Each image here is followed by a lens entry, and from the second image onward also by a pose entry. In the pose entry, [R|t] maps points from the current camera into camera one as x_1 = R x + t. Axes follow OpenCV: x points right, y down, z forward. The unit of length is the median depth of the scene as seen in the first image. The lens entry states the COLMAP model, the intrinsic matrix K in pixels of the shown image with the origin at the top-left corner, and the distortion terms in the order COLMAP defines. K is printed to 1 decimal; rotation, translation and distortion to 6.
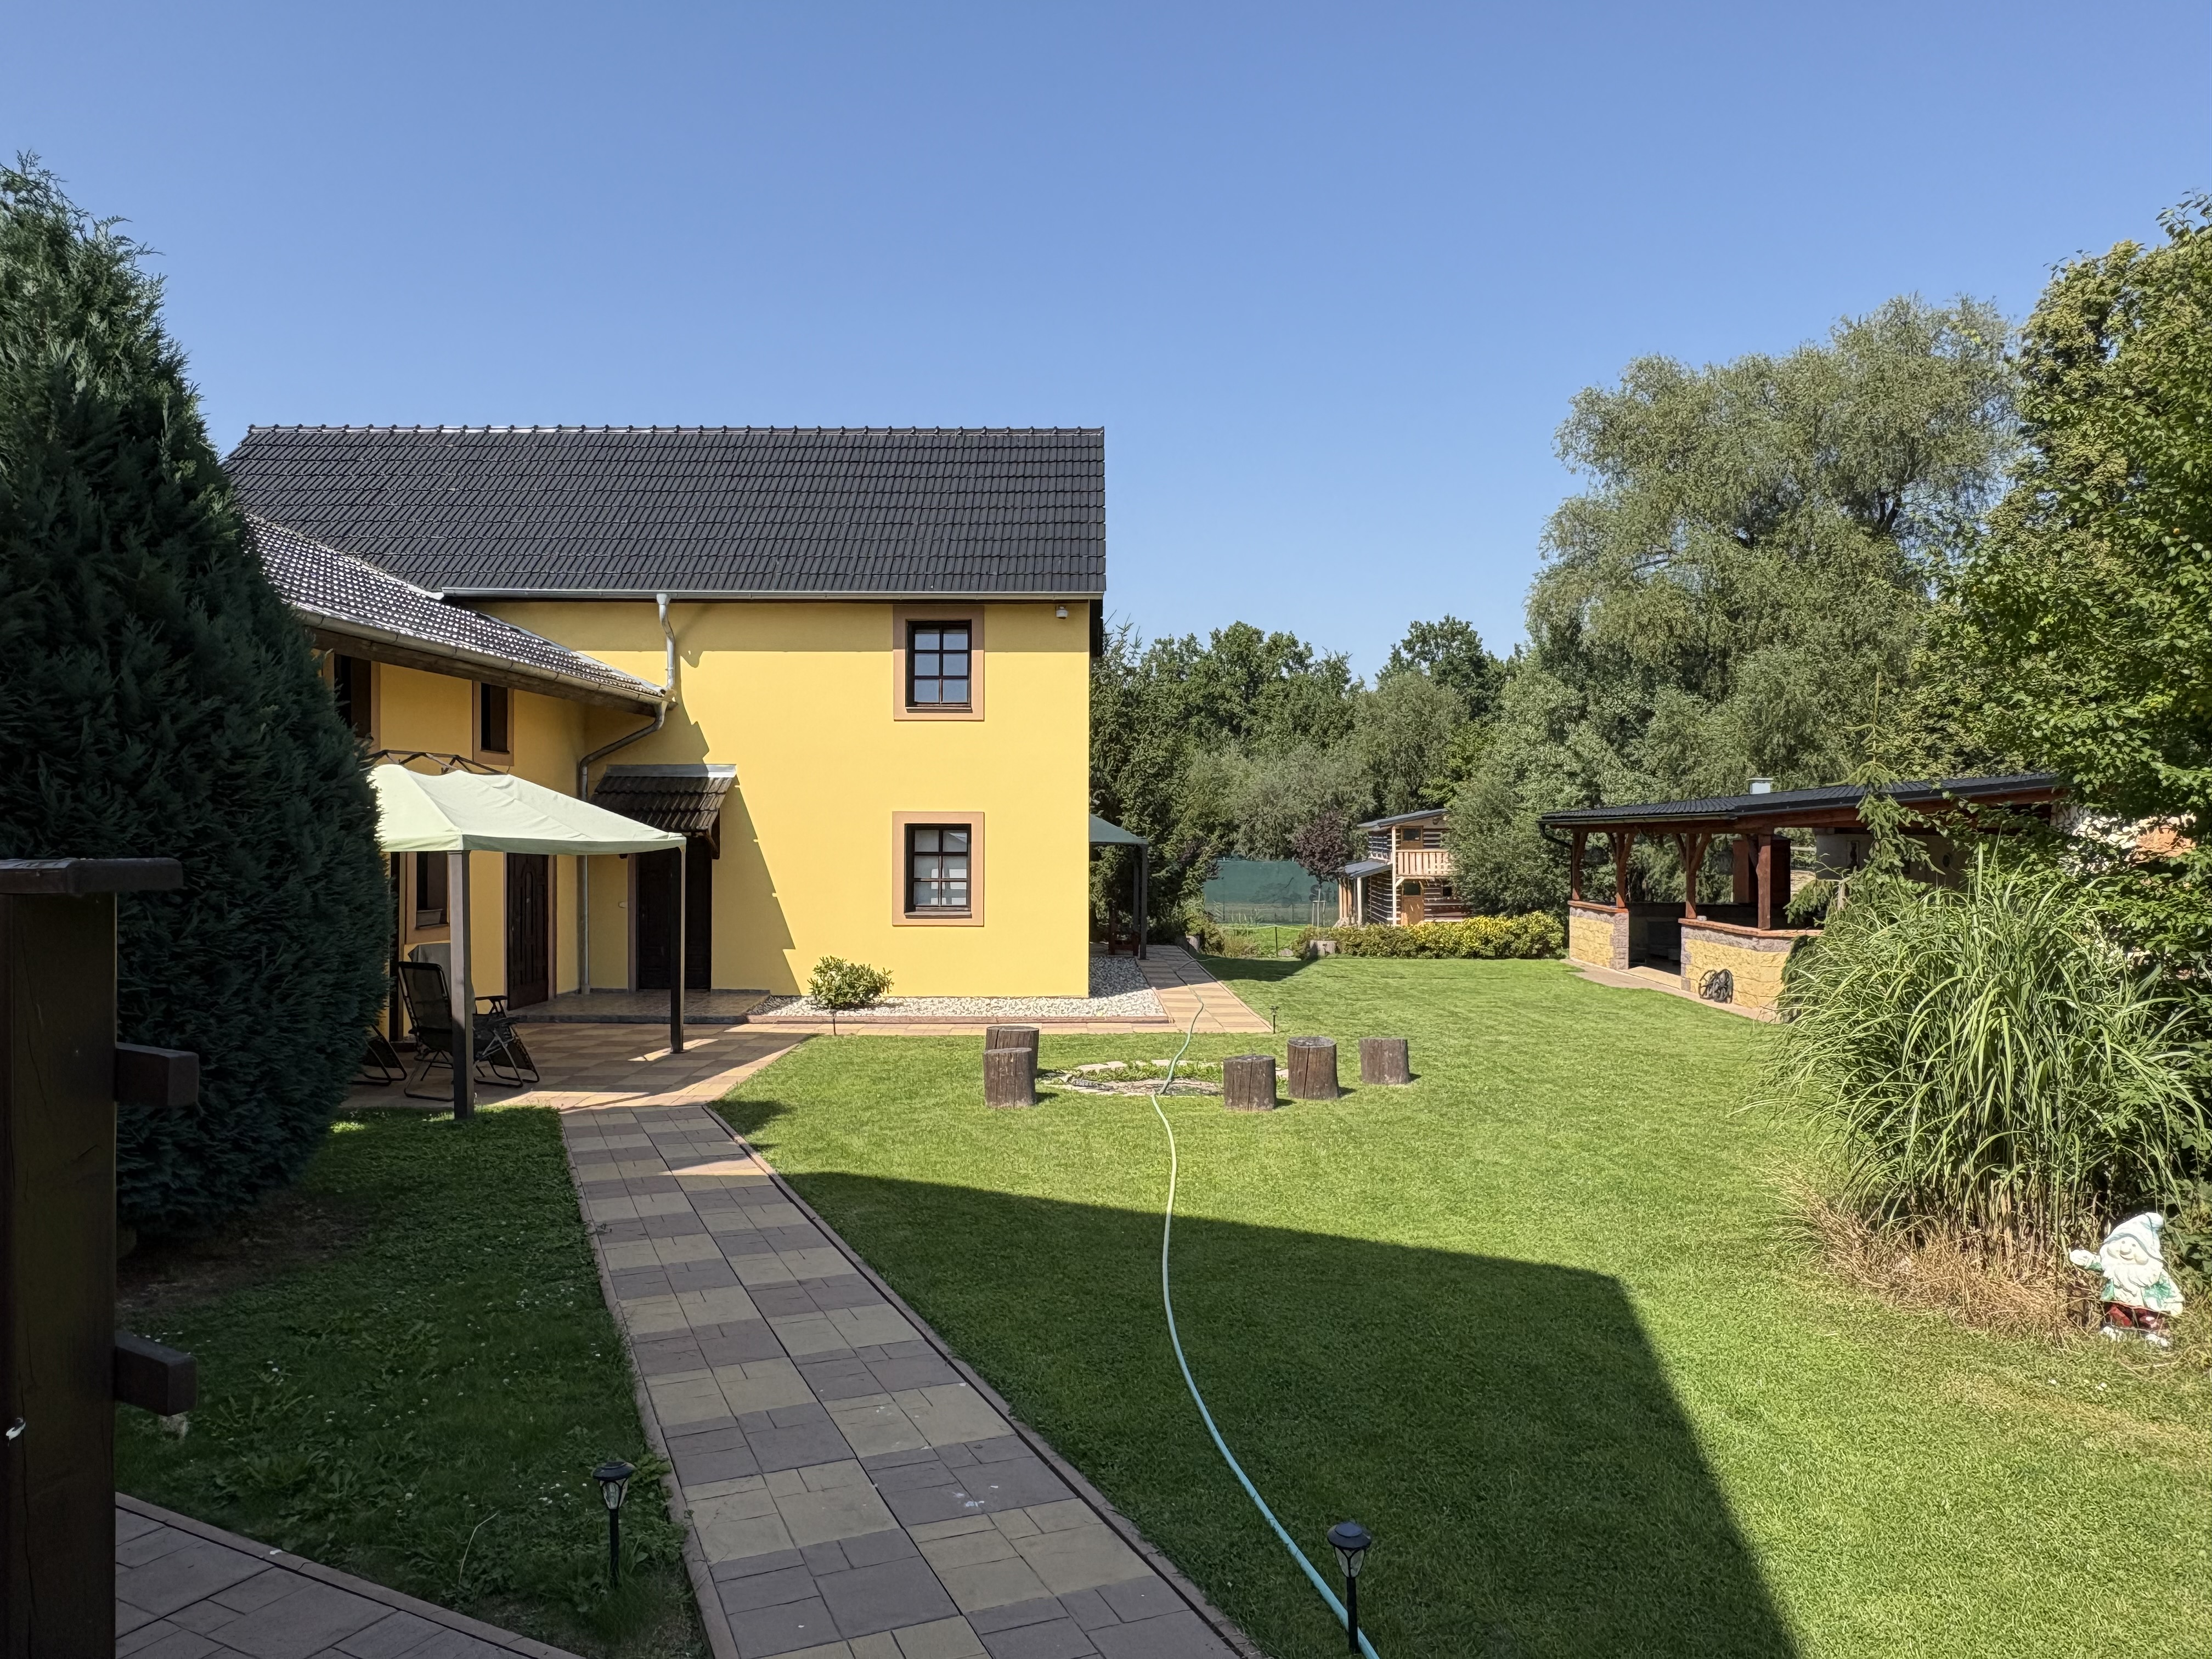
lens RADIAL K [[1428.9, 0, 1104.7], [0, 1428.9, 832.7], [0, 0, 1]] dist [0.003307, 0.002082]
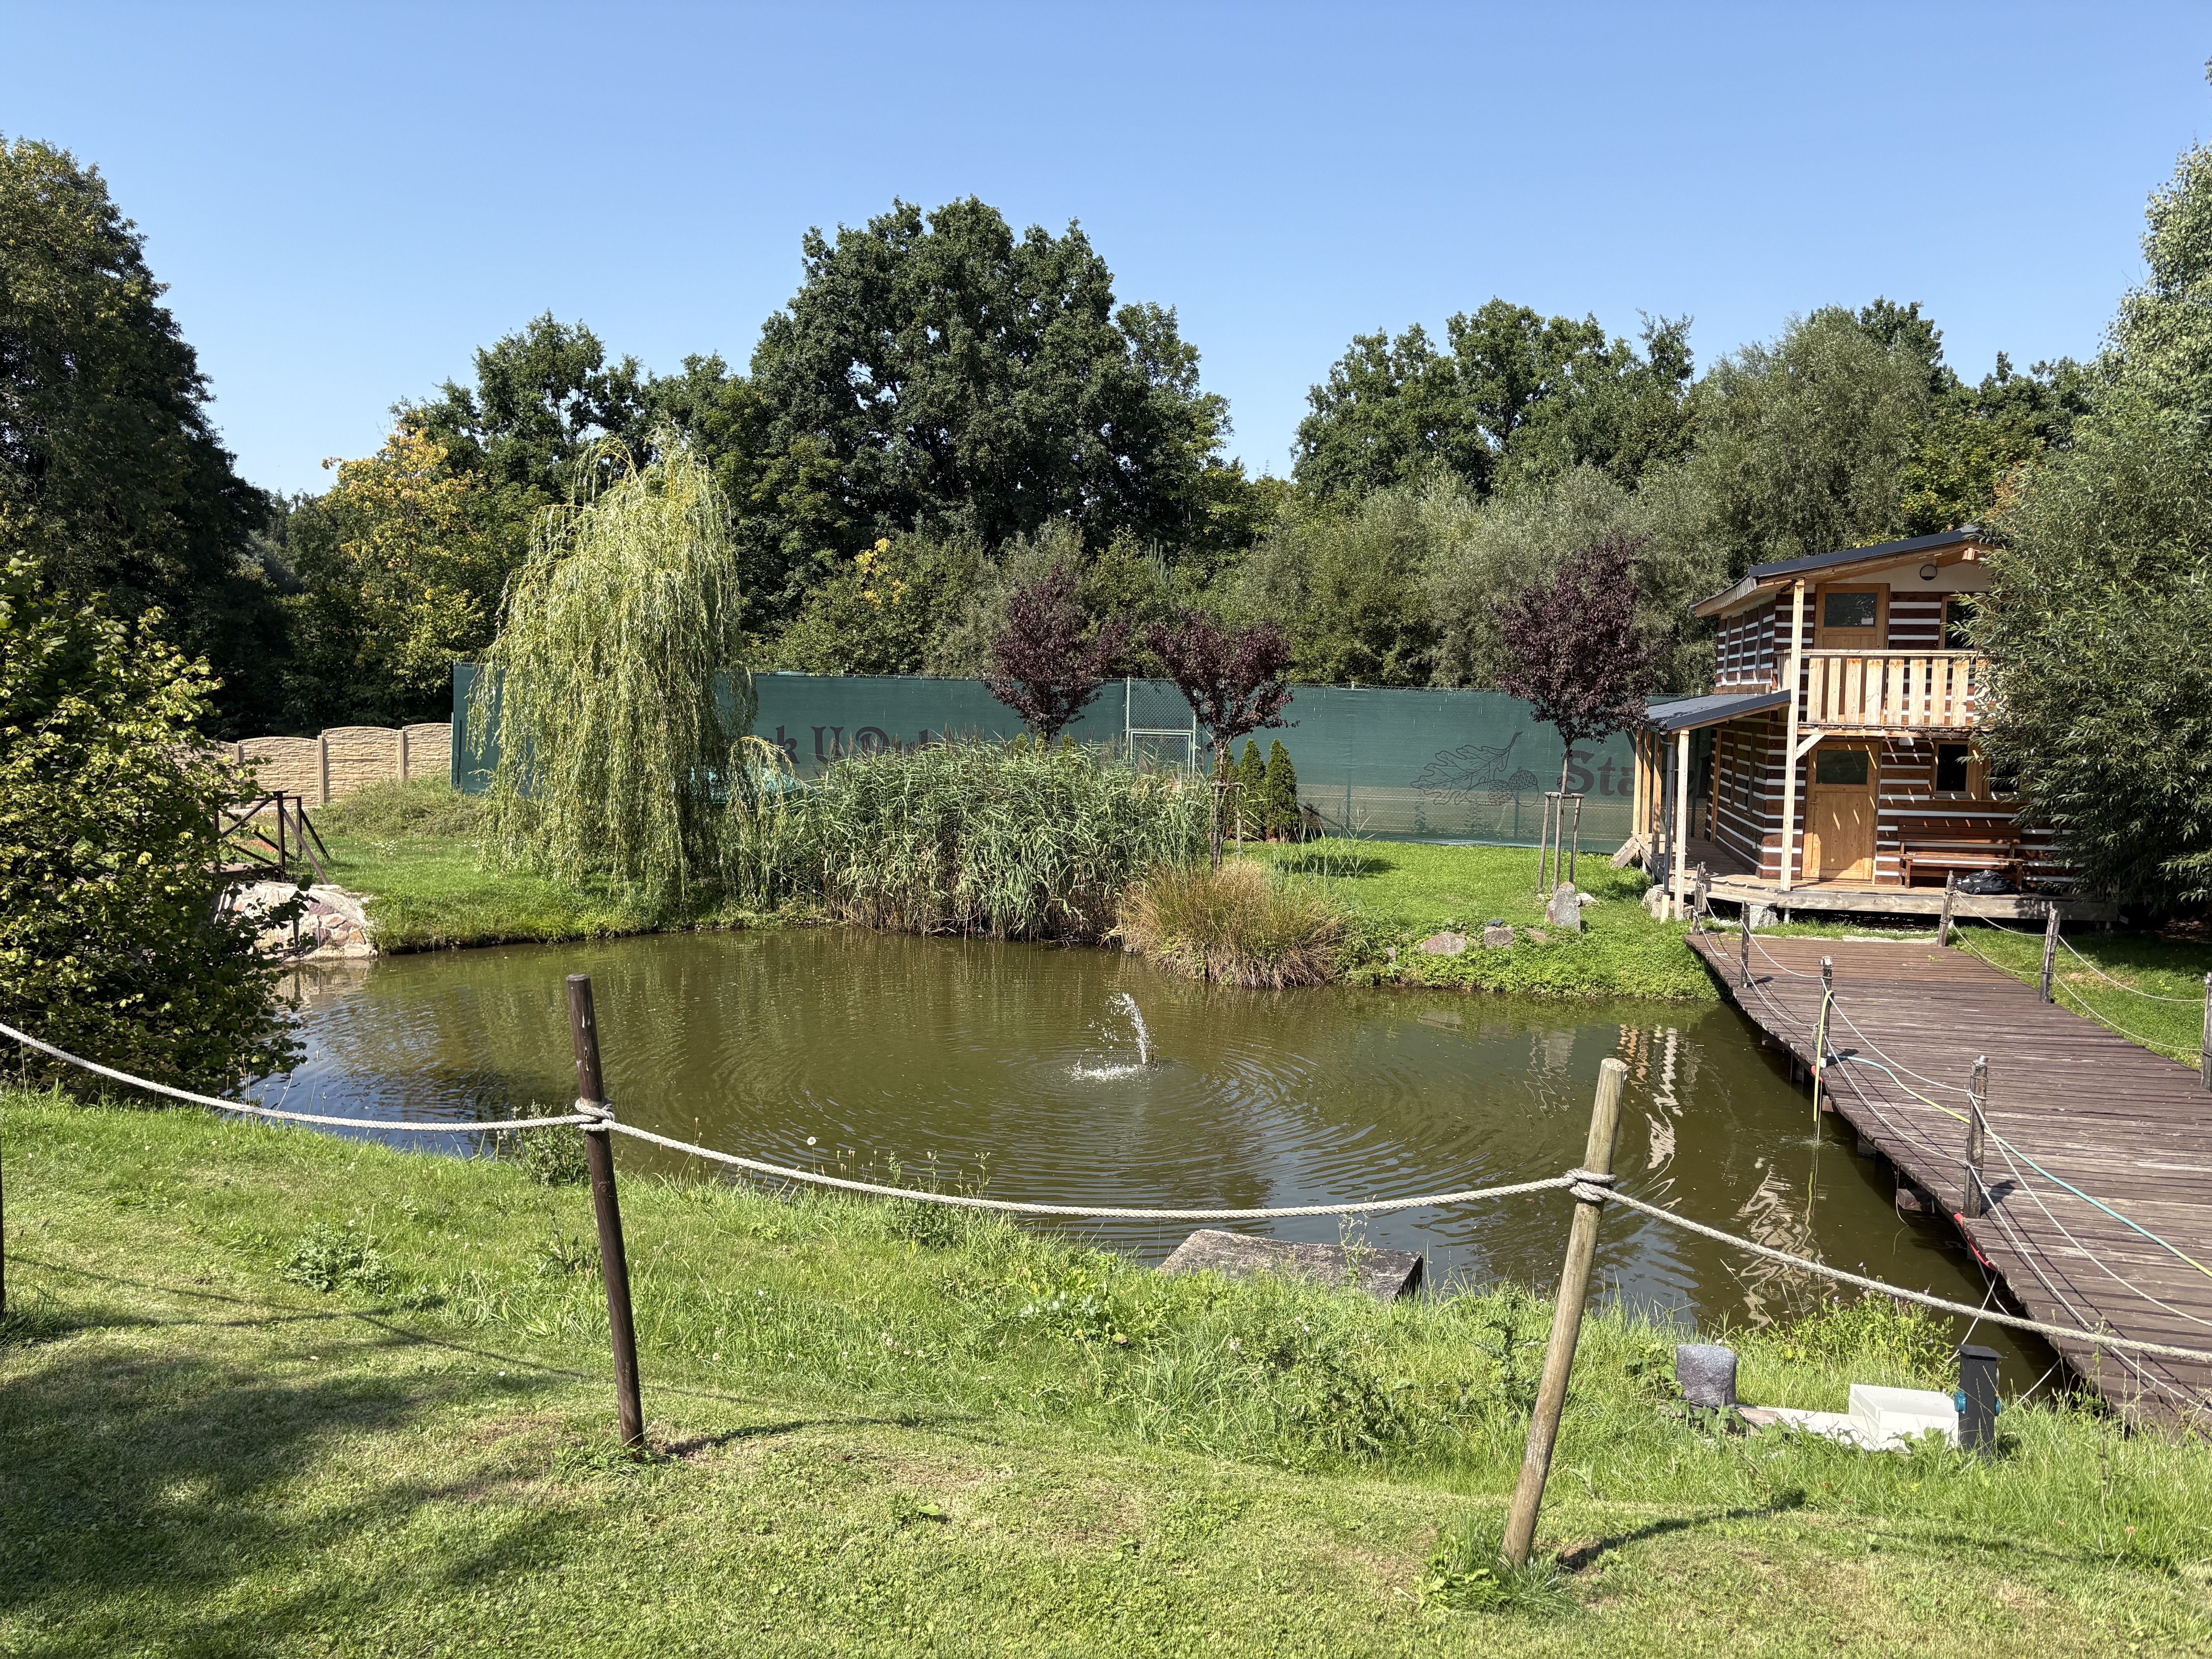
lens RADIAL K [[1686.9, 0, 1108.4], [0, 1686.9, 830.2], [0, 0, 1]] dist [0.043902, 0.003871]
pose [[0.987434, 0.036154, -0.153842, 0.072222], [-0.023319, 0.996156, 0.084431, 0.016884], [0.156303, -0.079782, 0.984482, 0.395254]]
